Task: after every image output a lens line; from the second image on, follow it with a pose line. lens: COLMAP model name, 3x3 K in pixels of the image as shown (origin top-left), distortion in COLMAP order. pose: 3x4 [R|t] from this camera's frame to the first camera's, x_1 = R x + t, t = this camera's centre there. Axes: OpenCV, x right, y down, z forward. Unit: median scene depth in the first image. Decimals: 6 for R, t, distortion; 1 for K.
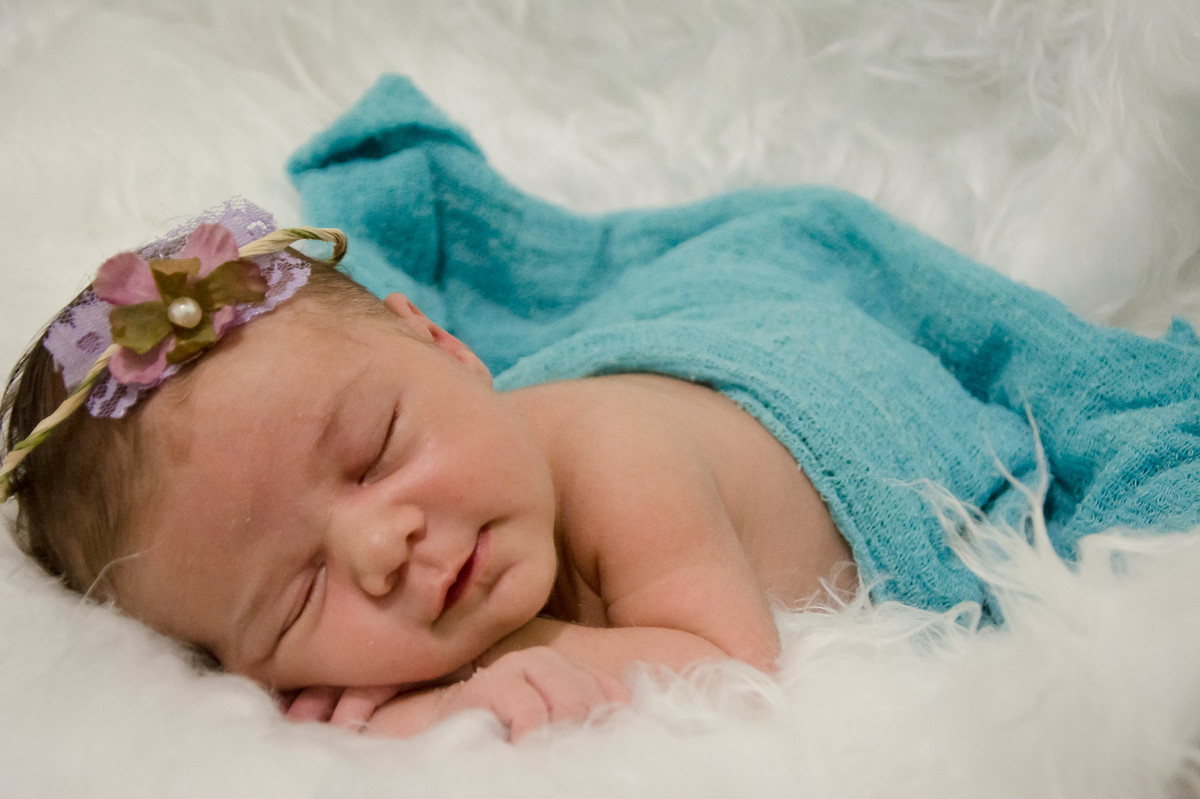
lens RADIAL K [[2467.0, 0, 600.0], [0, 2467.0, 399.5], [0, 0, 1]] dist [0.049475, 0.365337]
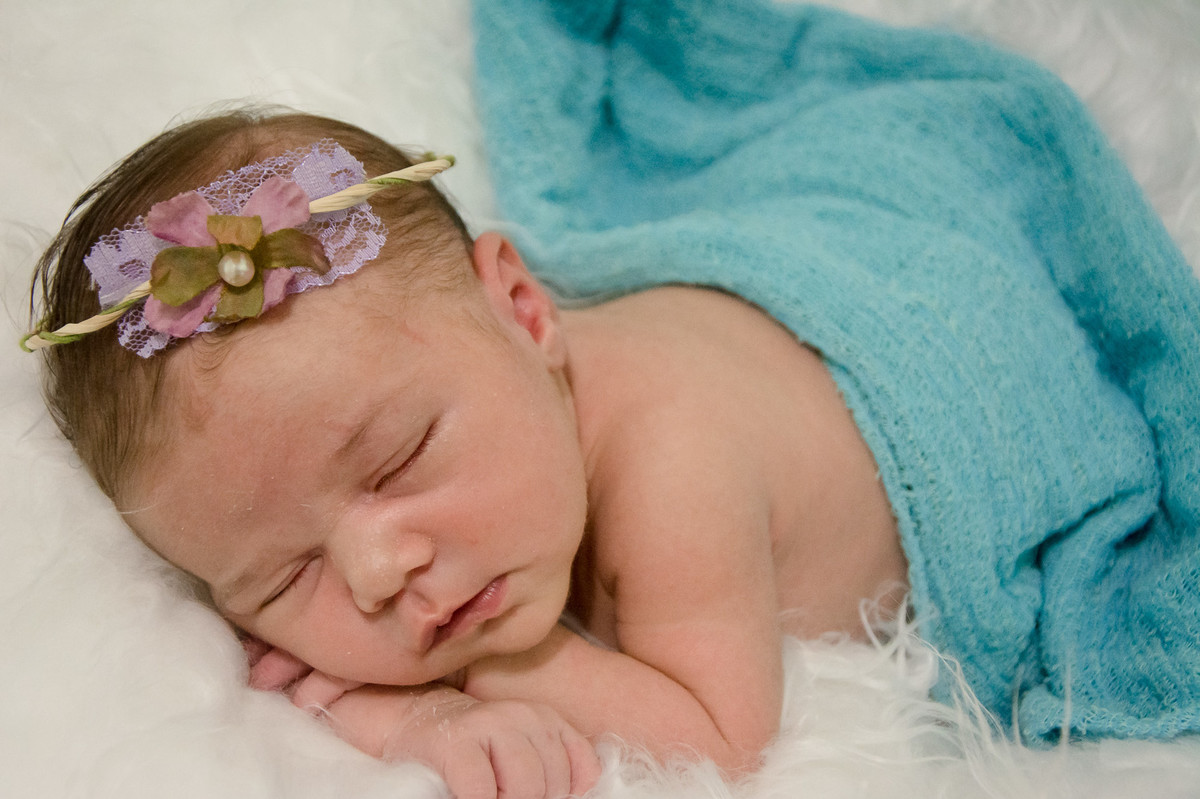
lens RADIAL K [[2467.0, 0, 600.0], [0, 2467.0, 399.5], [0, 0, 1]] dist [0.049475, 0.365337]
pose [[0.957552, 0.284686, -0.045256, 0.014134], [-0.255011, 0.909798, 0.327471, -0.272962], [0.134400, -0.302029, 0.943777, 0.113656]]
